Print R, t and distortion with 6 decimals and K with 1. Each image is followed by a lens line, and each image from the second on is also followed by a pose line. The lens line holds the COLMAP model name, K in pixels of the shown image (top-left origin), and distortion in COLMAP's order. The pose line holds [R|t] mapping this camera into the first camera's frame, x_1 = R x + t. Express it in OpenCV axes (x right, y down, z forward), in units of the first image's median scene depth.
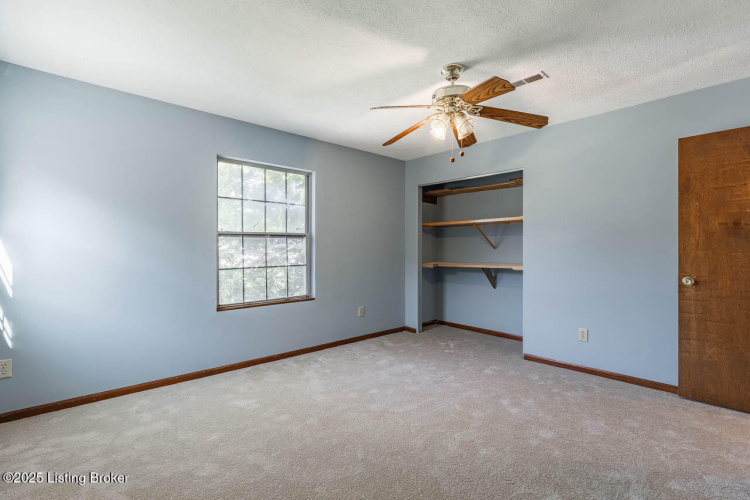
lens RADIAL K [[361.4, 0, 375.0], [0, 361.4, 250.0], [0, 0, 1]] dist [-0.000249, -0.000069]
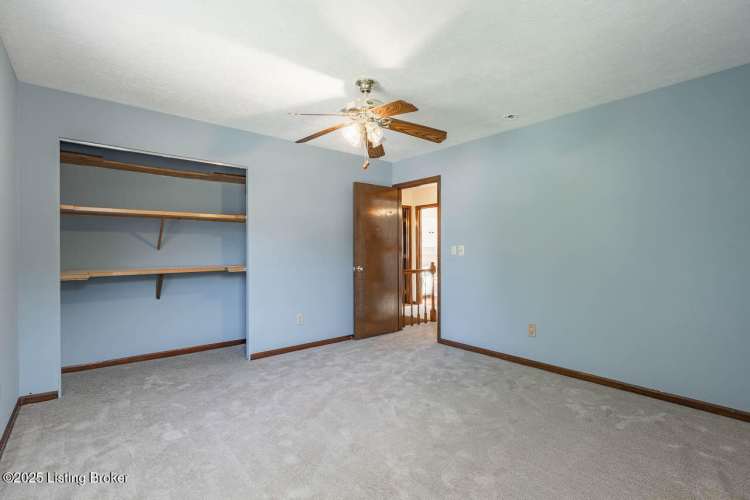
lens RADIAL K [[350.4, 0, 373.8], [0, 350.4, 261.7], [0, 0, 1]] dist [0.028908, 0.000091]
pose [[0.051868, -0.031344, 0.998162, -0.531776], [0.007089, 0.999494, 0.031017, 0.003640], [-0.998629, 0.005467, 0.052064, 0.609294]]
